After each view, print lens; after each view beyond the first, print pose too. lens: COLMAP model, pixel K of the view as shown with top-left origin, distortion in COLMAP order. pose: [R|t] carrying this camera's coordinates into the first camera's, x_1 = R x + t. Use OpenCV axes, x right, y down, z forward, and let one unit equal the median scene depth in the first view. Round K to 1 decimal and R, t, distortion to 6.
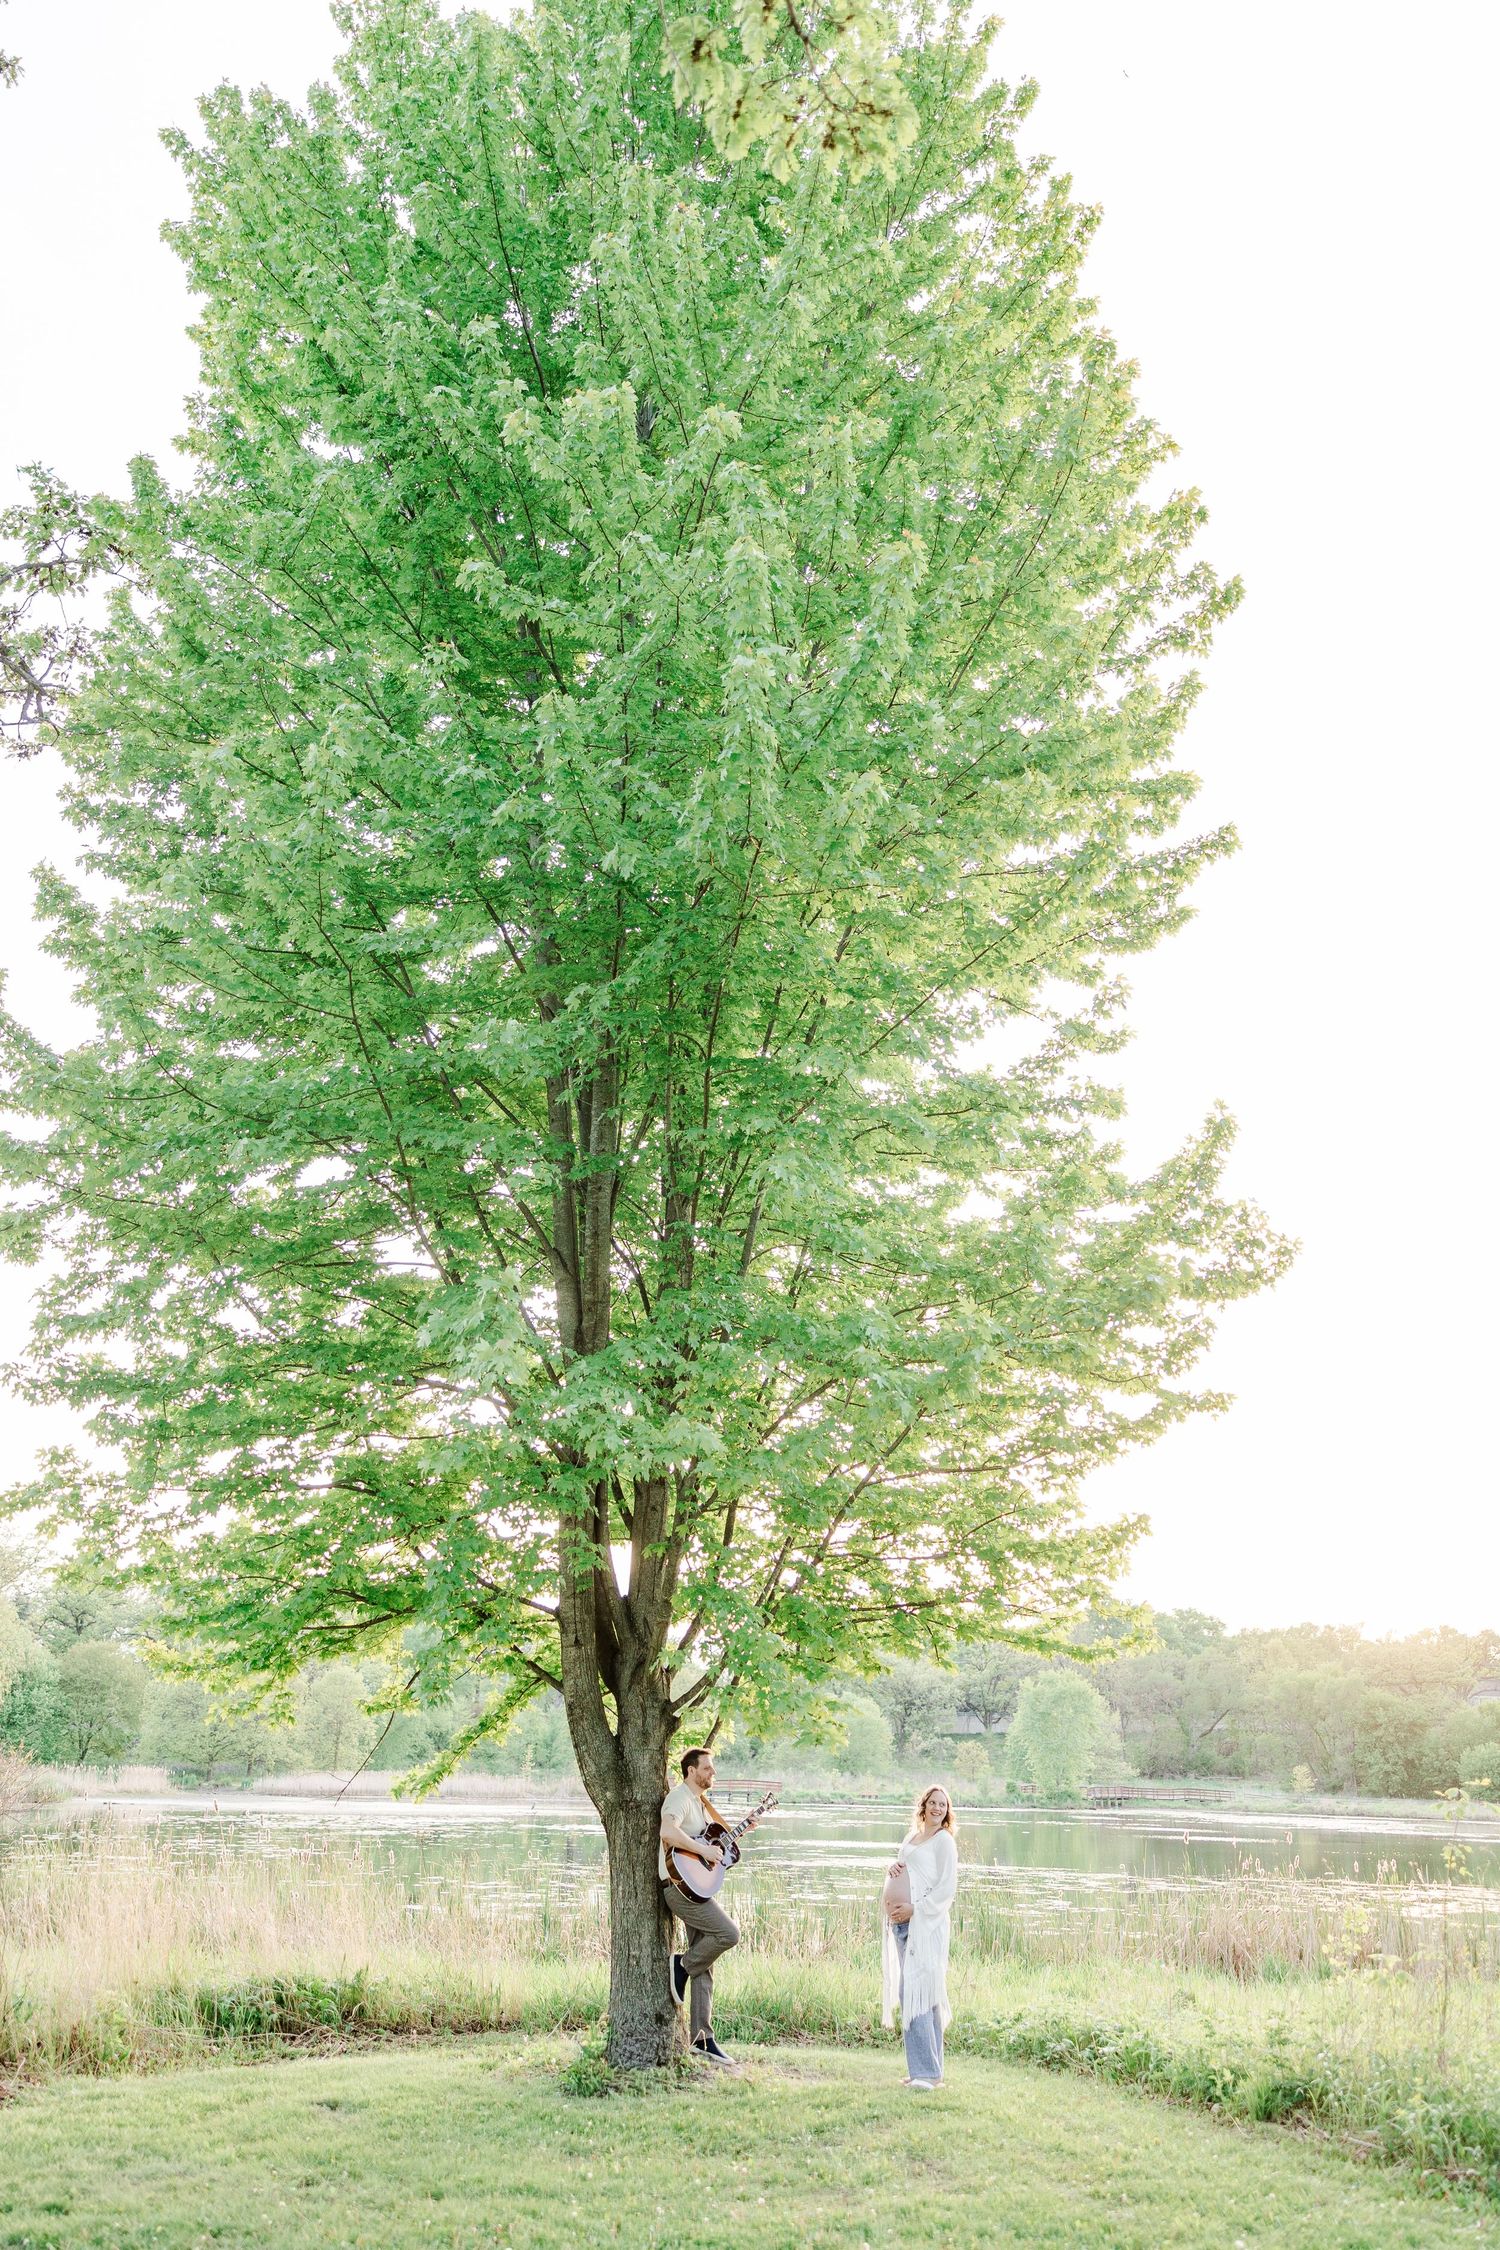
lens RADIAL K [[1832.0, 0, 750.0], [0, 1832.0, 1125.0], [0, 0, 1]] dist [0.017201, 0.001643]
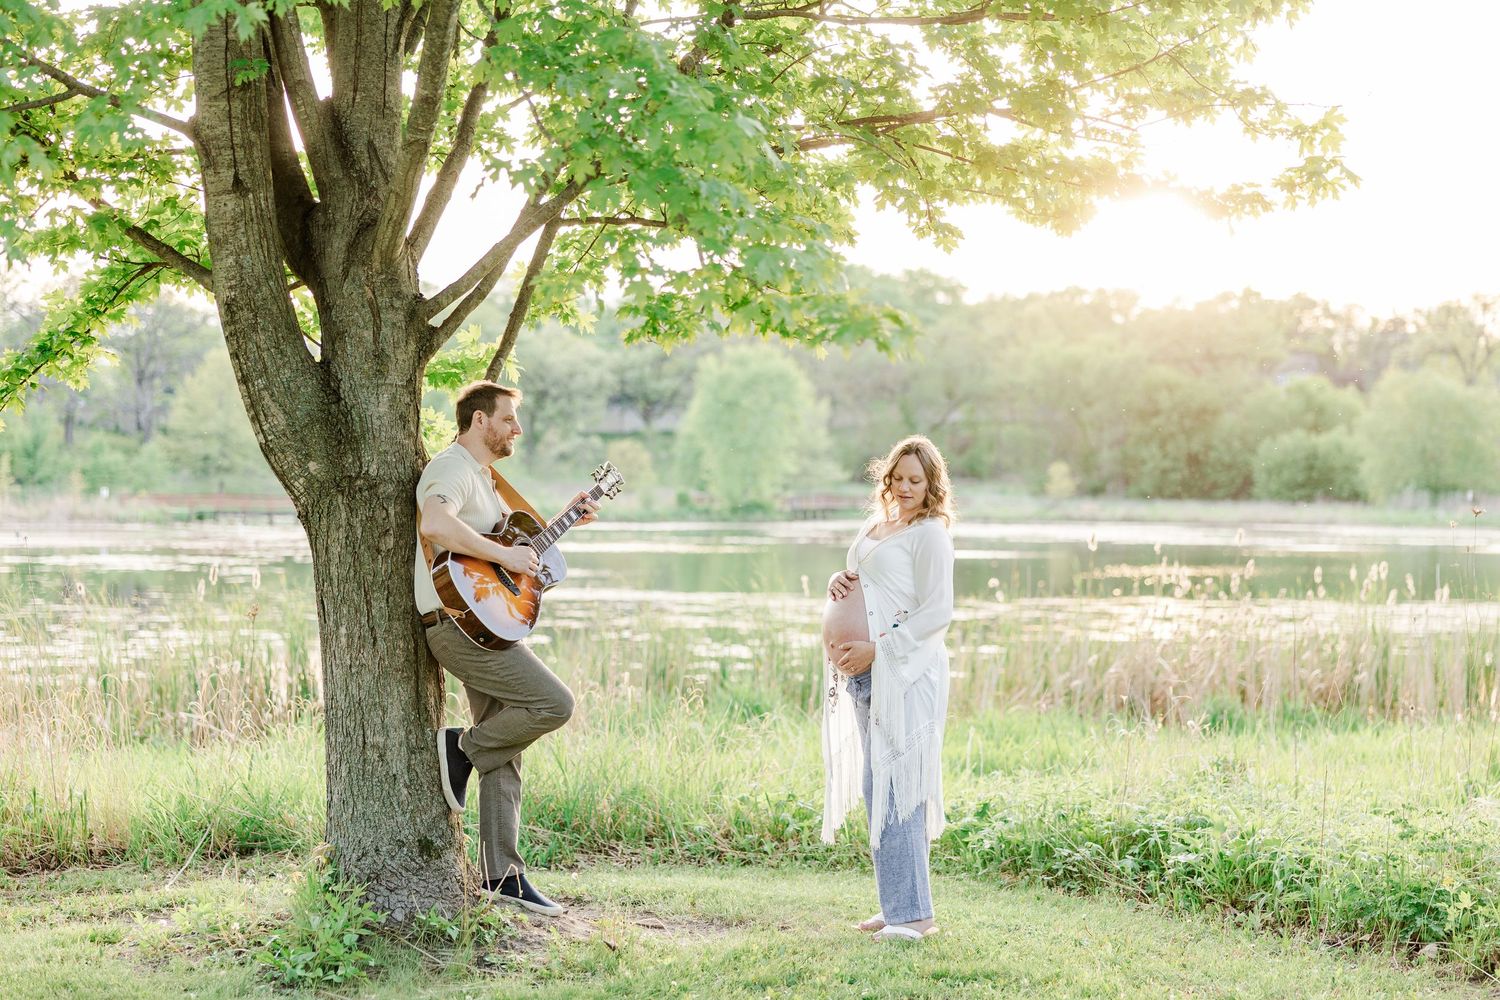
lens RADIAL K [[2495.6, 0, 750.0], [0, 2495.6, 500.0], [0, 0, 1]] dist [0.026992, 0.069599]
pose [[0.983019, -0.017920, 0.182625, -0.082292], [-0.044476, 0.942279, 0.331862, 0.128037], [-0.178031, -0.334350, 0.925481, 0.306852]]
